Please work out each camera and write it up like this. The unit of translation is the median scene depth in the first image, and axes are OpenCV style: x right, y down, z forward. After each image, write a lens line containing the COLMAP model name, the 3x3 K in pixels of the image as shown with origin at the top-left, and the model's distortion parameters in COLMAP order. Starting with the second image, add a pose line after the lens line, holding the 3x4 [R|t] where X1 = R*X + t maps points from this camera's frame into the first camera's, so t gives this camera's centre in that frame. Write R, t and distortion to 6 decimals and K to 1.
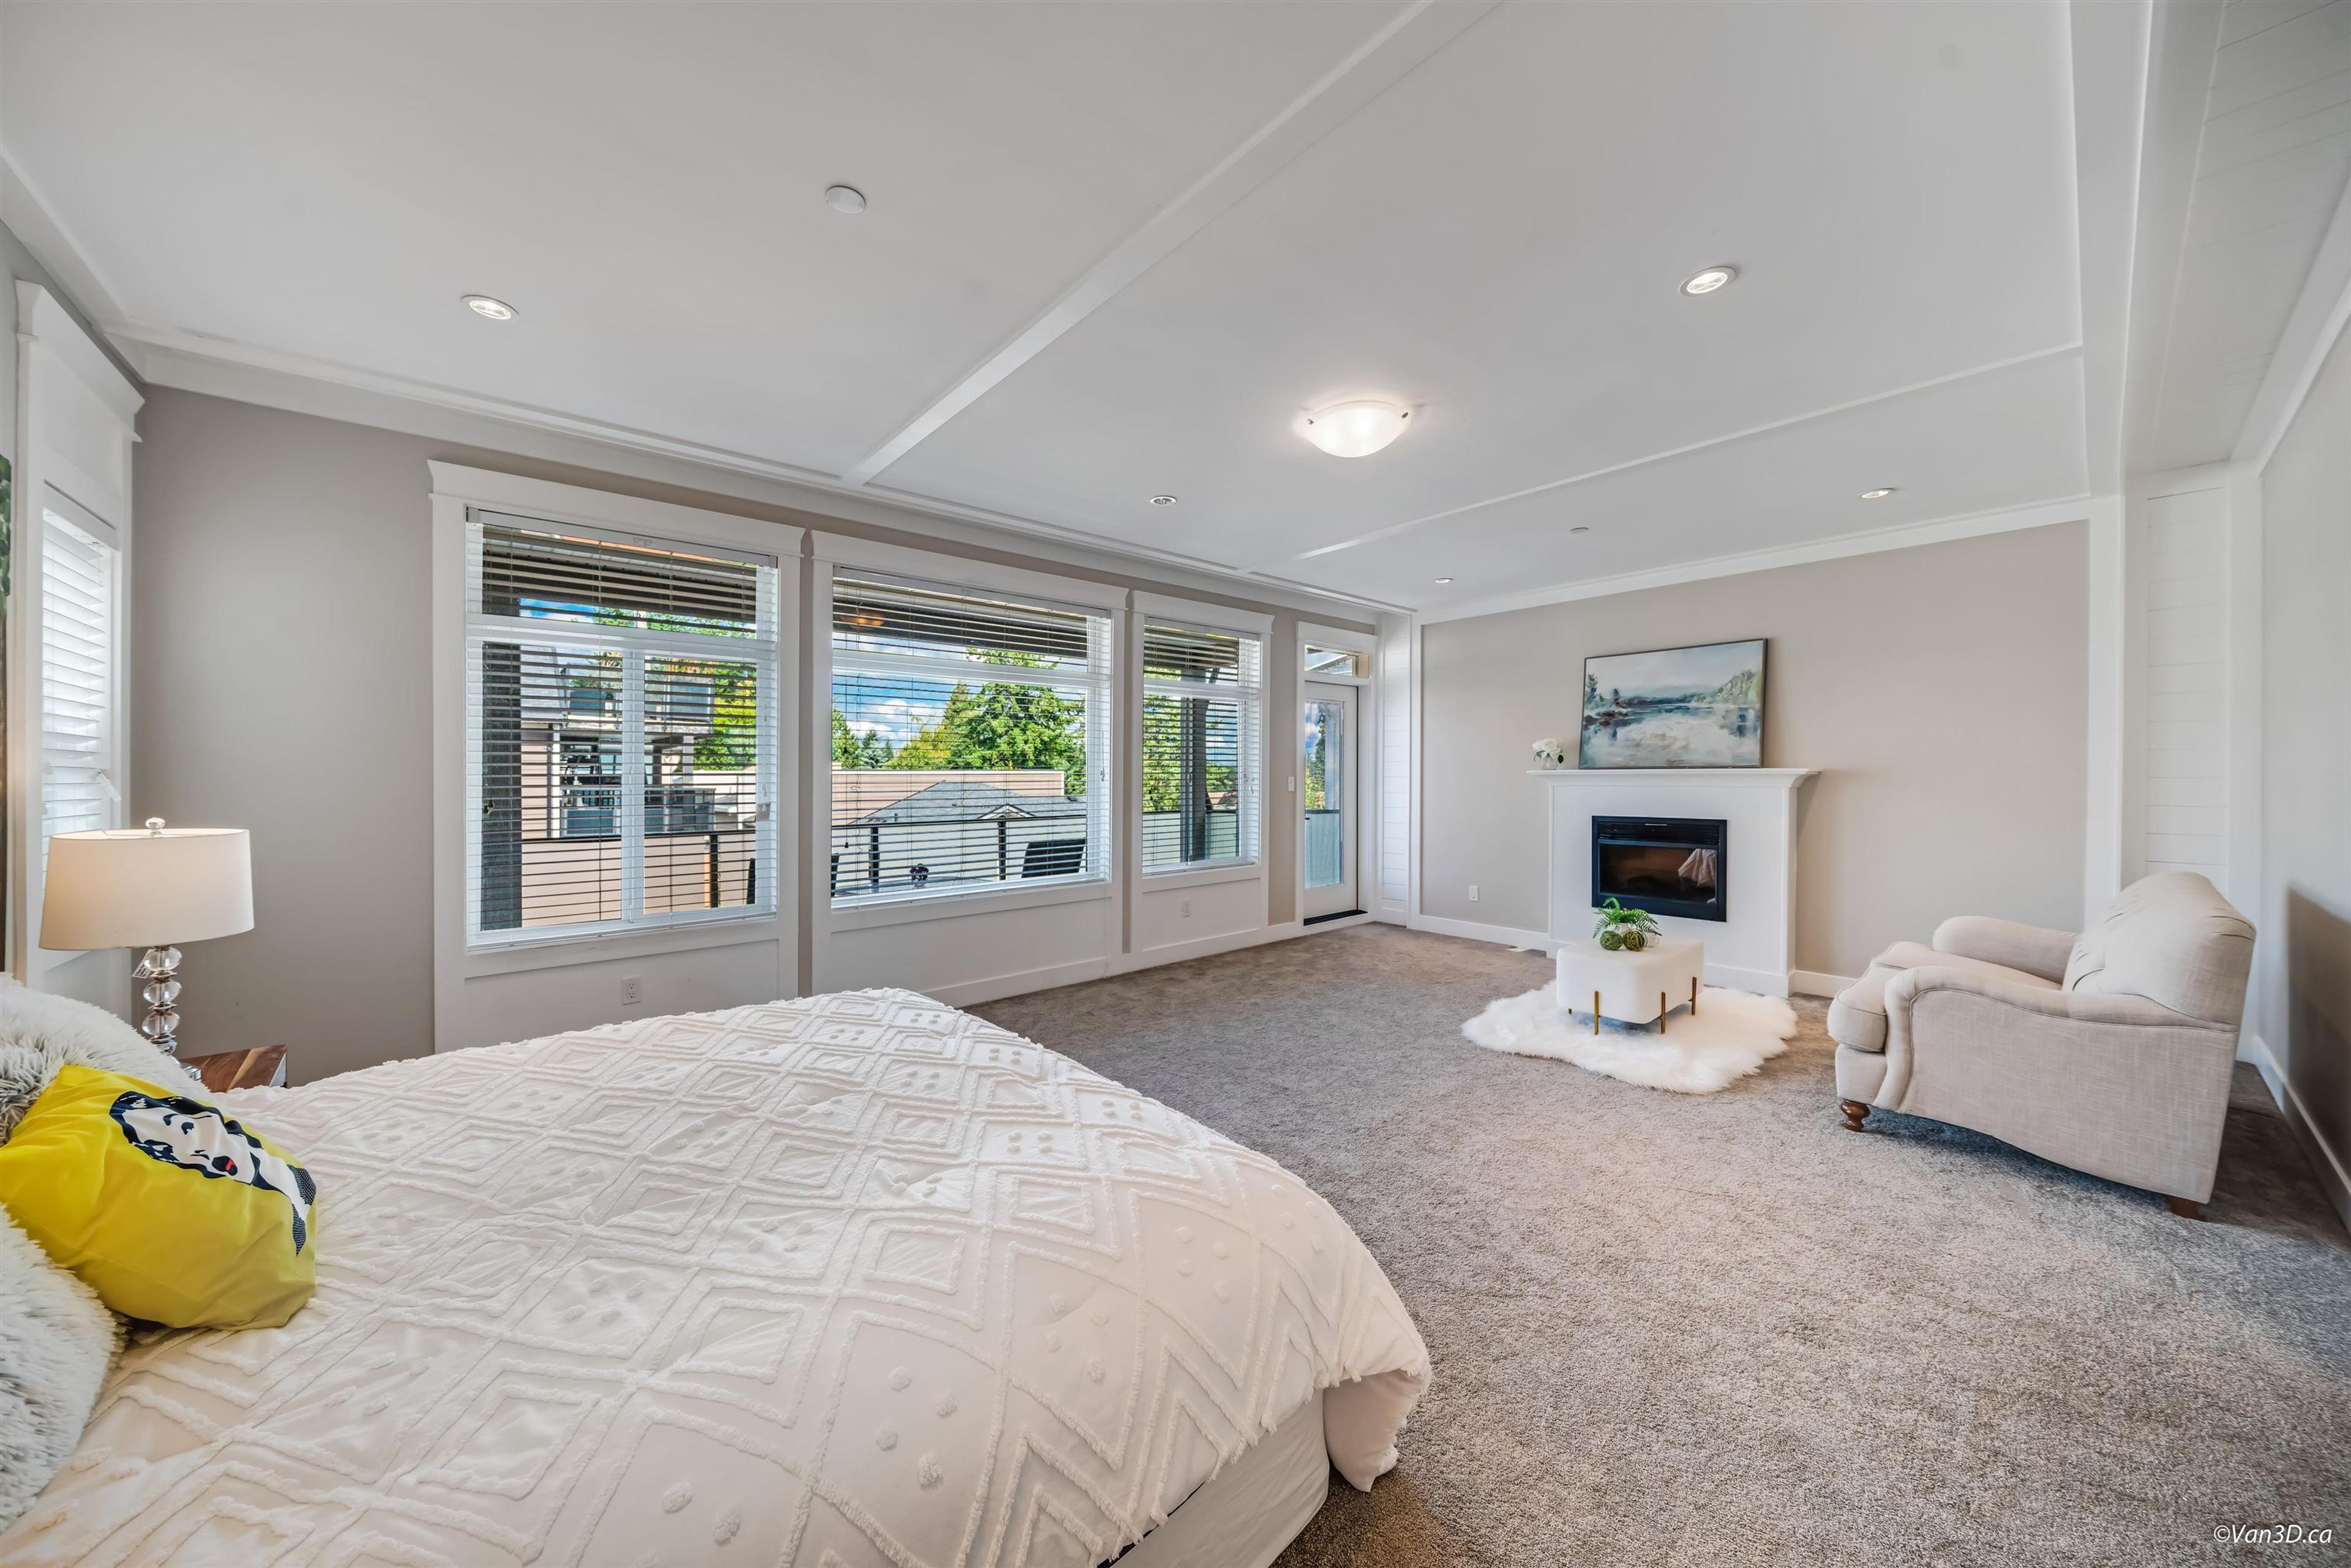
lens RADIAL K [[796.7, 0, 1113.2], [0, 796.7, 777.4], [0, 0, 1]] dist [-0.001575, -0.000231]
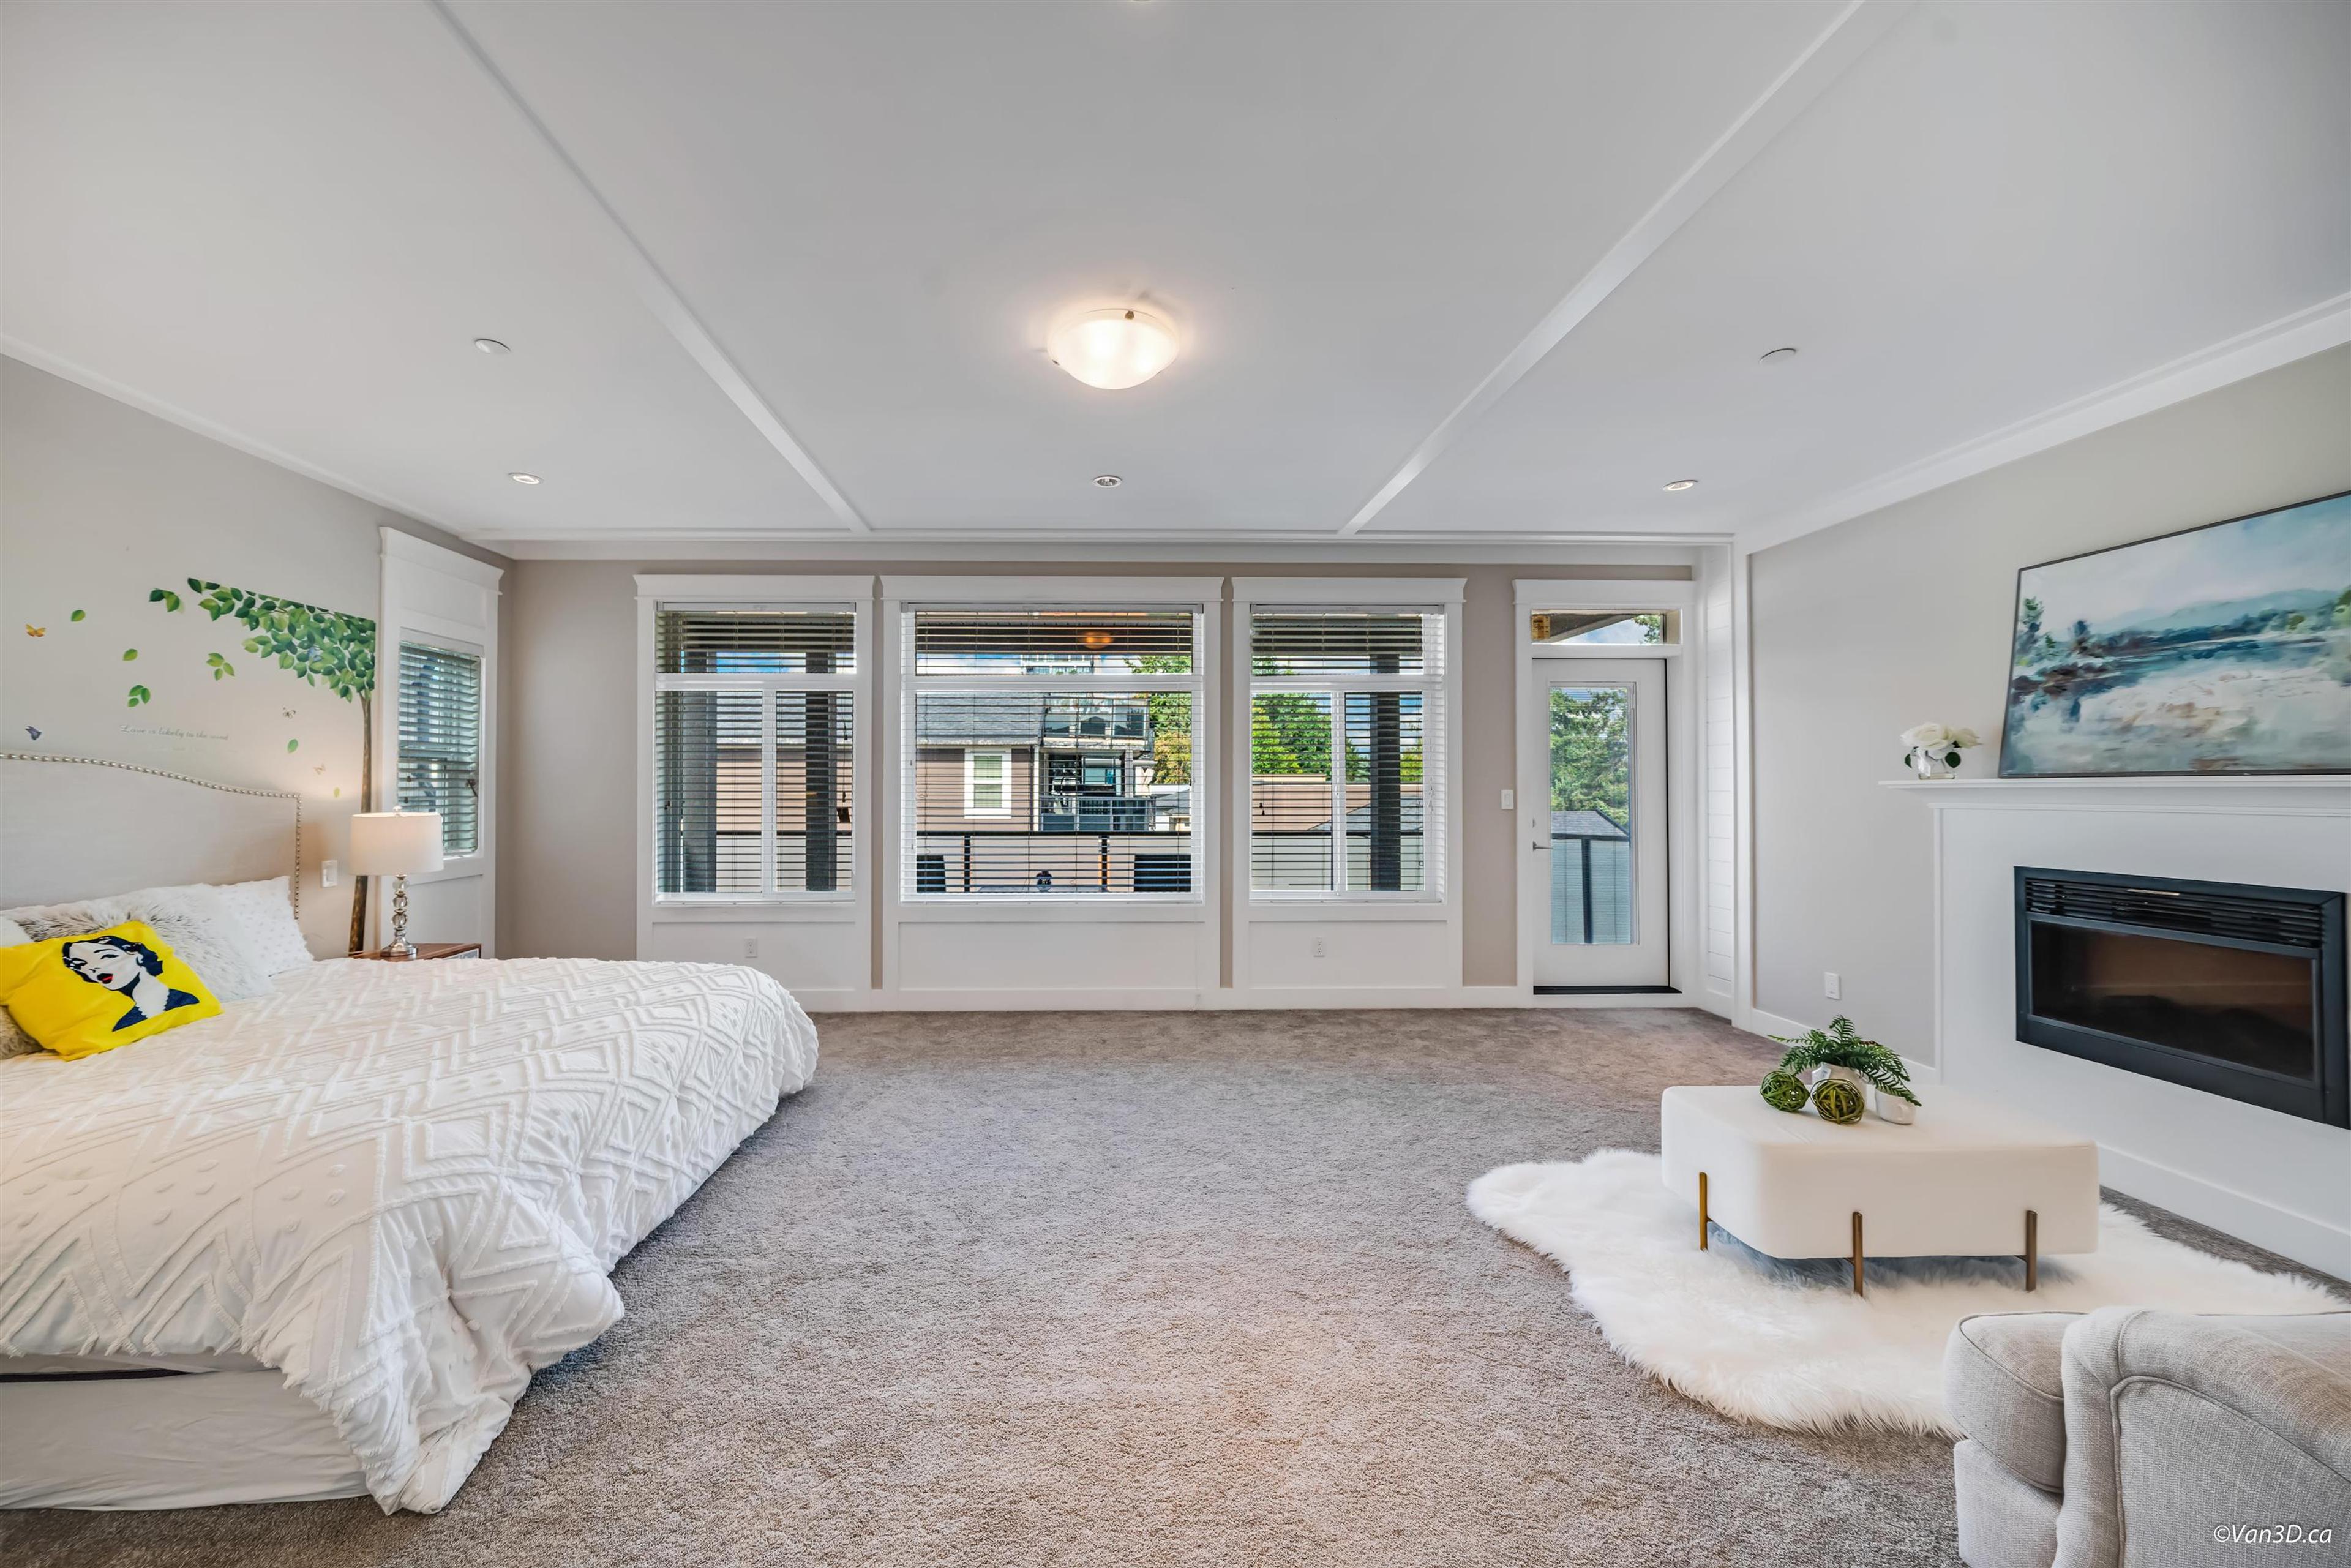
lens RADIAL K [[796.7, 0, 1113.2], [0, 796.7, 777.4], [0, 0, 1]] dist [-0.001575, -0.000231]
pose [[0.787899, -0.003171, -0.615796, 0.458380], [-0.007359, 0.999867, -0.014564, 0.001345], [0.615761, 0.016006, 0.787771, 0.218848]]
